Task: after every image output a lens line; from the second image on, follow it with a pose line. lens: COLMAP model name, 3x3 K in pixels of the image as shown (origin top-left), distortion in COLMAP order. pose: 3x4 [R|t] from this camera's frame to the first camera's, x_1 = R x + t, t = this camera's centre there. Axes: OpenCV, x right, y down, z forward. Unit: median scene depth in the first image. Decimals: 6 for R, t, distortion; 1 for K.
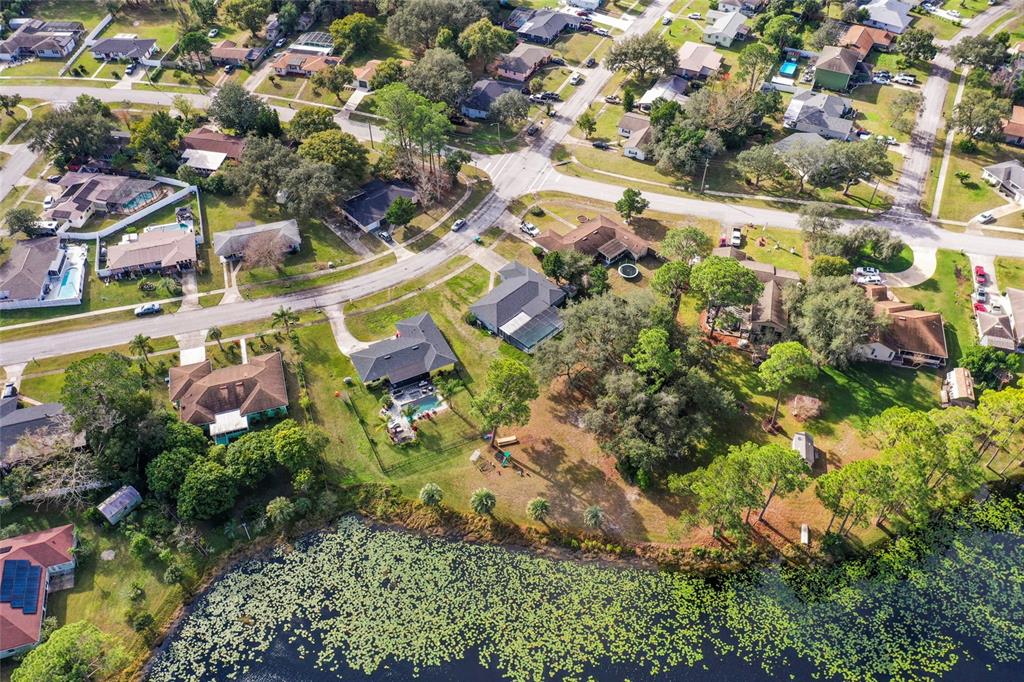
lens RADIAL K [[803.3, 0, 512.0], [0, 803.3, 341.0], [0, 0, 1]] dist [0.015990, 0.000826]
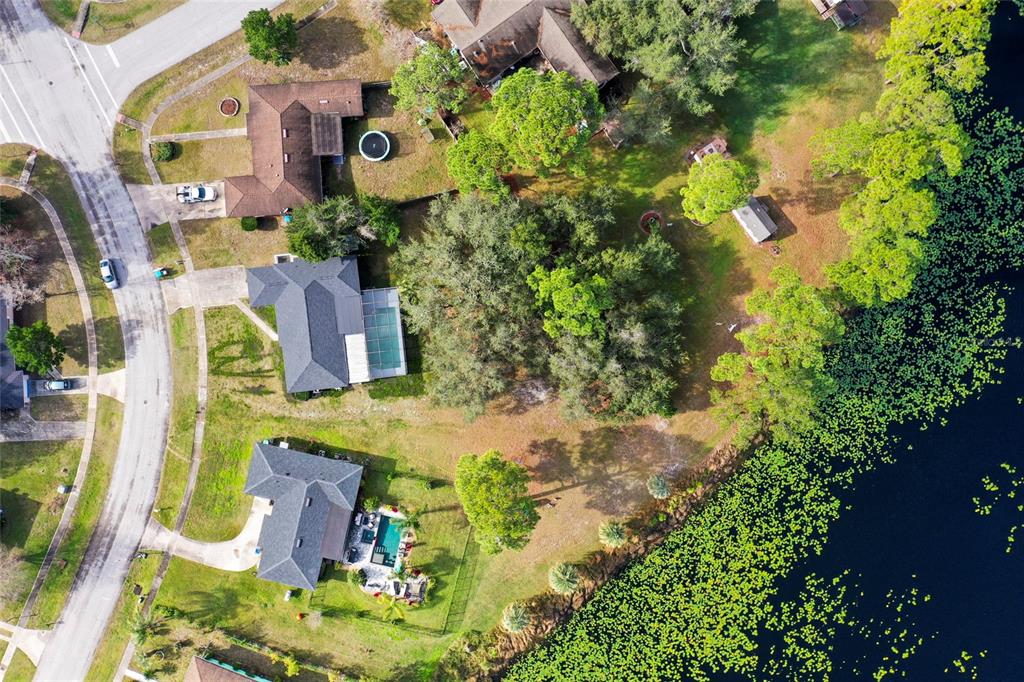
lens RADIAL K [[803.3, 0, 512.0], [0, 803.3, 341.0], [0, 0, 1]] dist [0.015990, 0.000826]
pose [[0.630965, -0.775762, 0.008710, 0.122990], [0.558559, 0.462038, 0.688864, -0.564331], [-0.538419, -0.429784, 0.724838, 0.564899]]
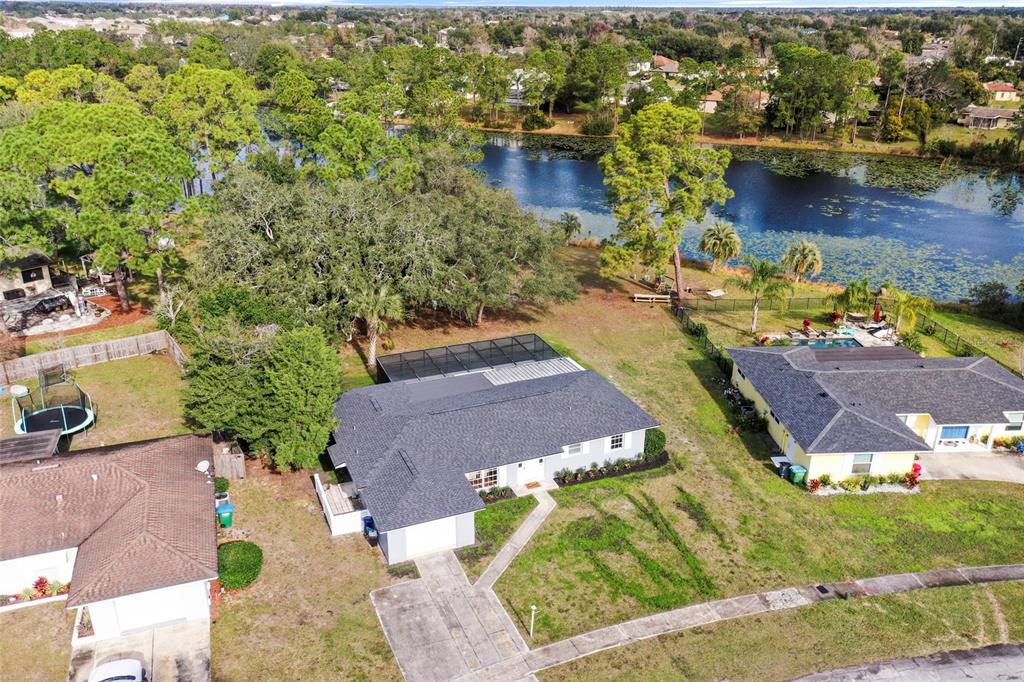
lens RADIAL K [[803.3, 0, 512.0], [0, 803.3, 341.0], [0, 0, 1]] dist [0.015990, 0.000826]
pose [[-0.917309, -0.149589, 0.369008, -0.144530], [0.279607, 0.417806, 0.864441, -0.424150], [-0.283485, 0.896137, -0.341431, 1.447547]]
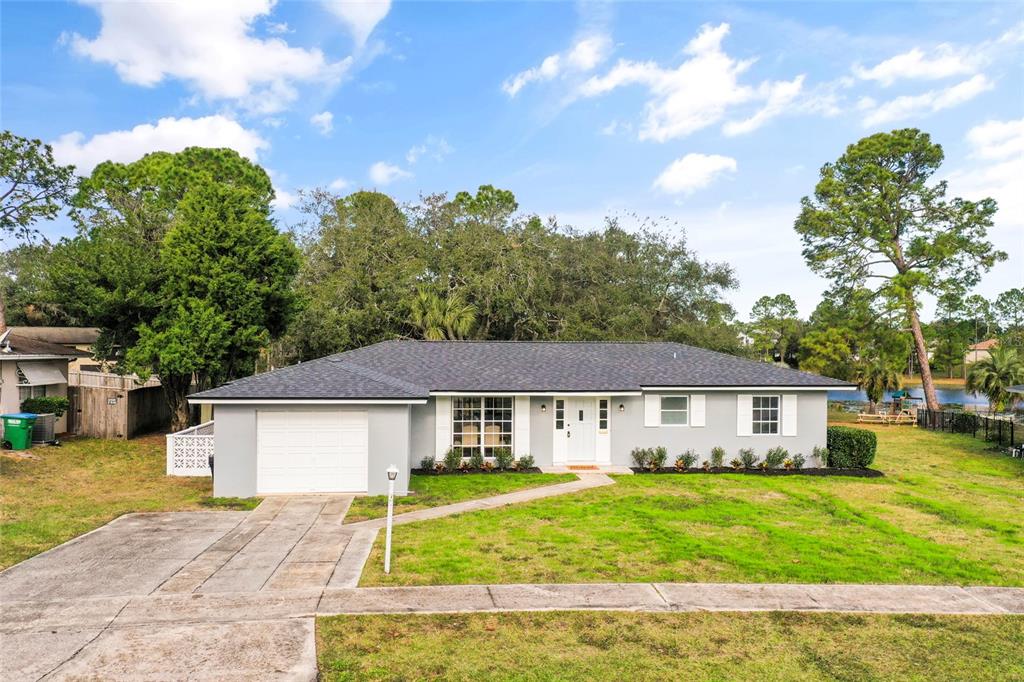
lens RADIAL K [[803.3, 0, 512.0], [0, 803.3, 341.0], [0, 0, 1]] dist [0.015990, 0.000826]
pose [[-0.750996, 0.026997, 0.659754, -0.139492], [0.472086, 0.720544, 0.507889, -0.199254], [-0.461671, 0.692883, -0.553871, 1.469916]]
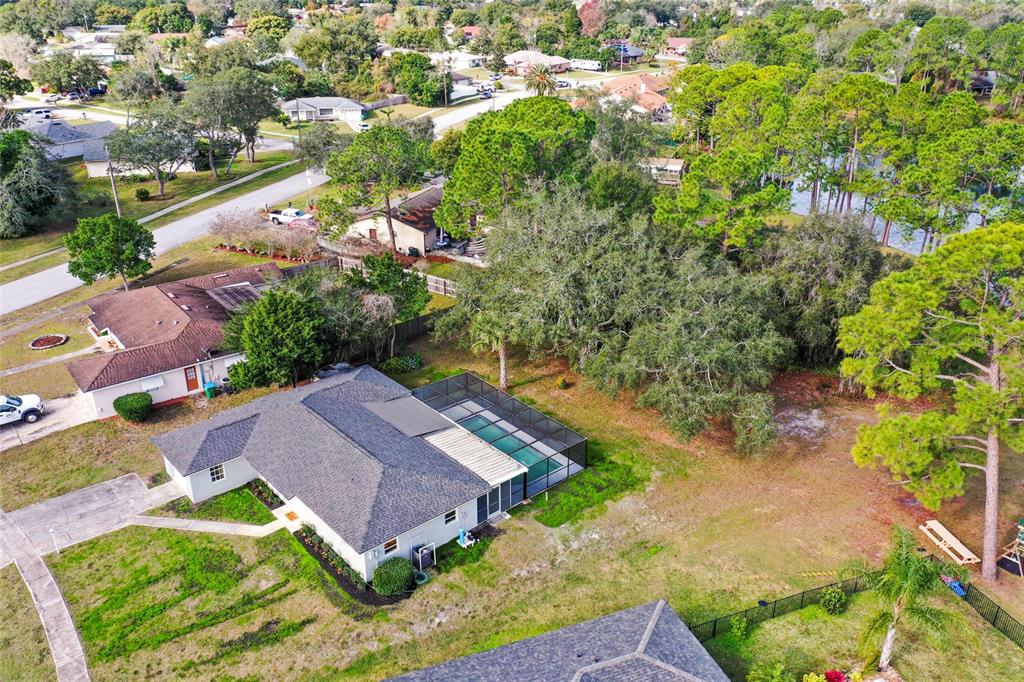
lens RADIAL K [[803.3, 0, 512.0], [0, 803.3, 341.0], [0, 0, 1]] dist [0.015990, 0.000826]
pose [[0.088111, -0.402501, 0.911169, -0.325812], [0.692090, 0.682618, 0.234614, -0.146412], [-0.716413, 0.609939, 0.338713, 1.128373]]
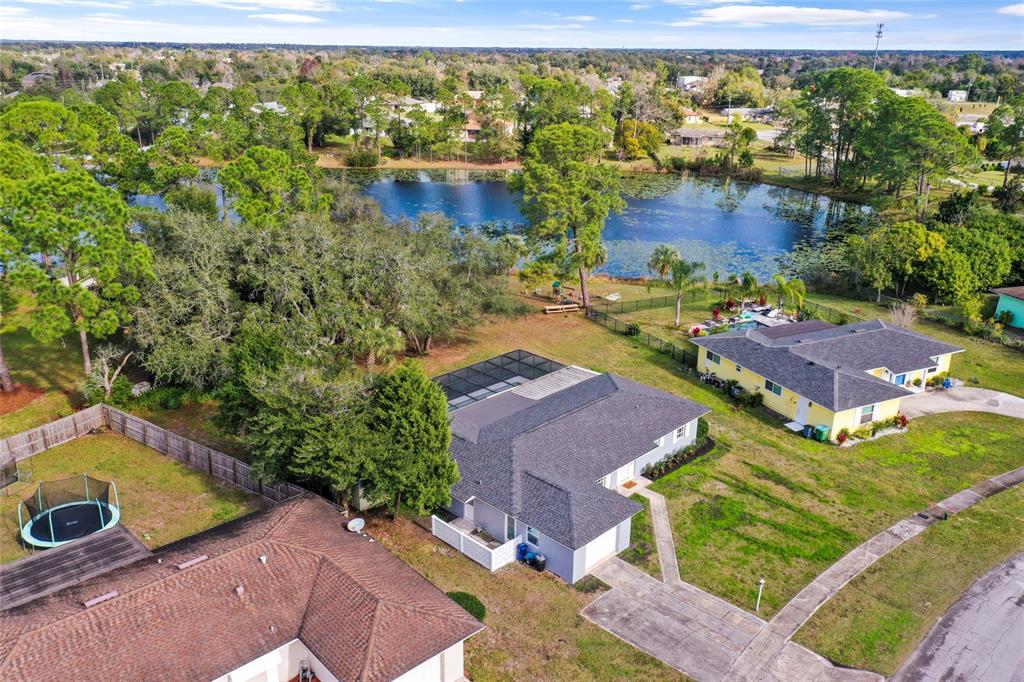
lens RADIAL K [[803.3, 0, 512.0], [0, 803.3, 341.0], [0, 0, 1]] dist [0.015990, 0.000826]
pose [[-0.999785, -0.010300, 0.018012, 0.022544], [0.011753, 0.434239, 0.900721, -0.446328], [-0.017099, 0.900739, -0.434024, 1.482660]]
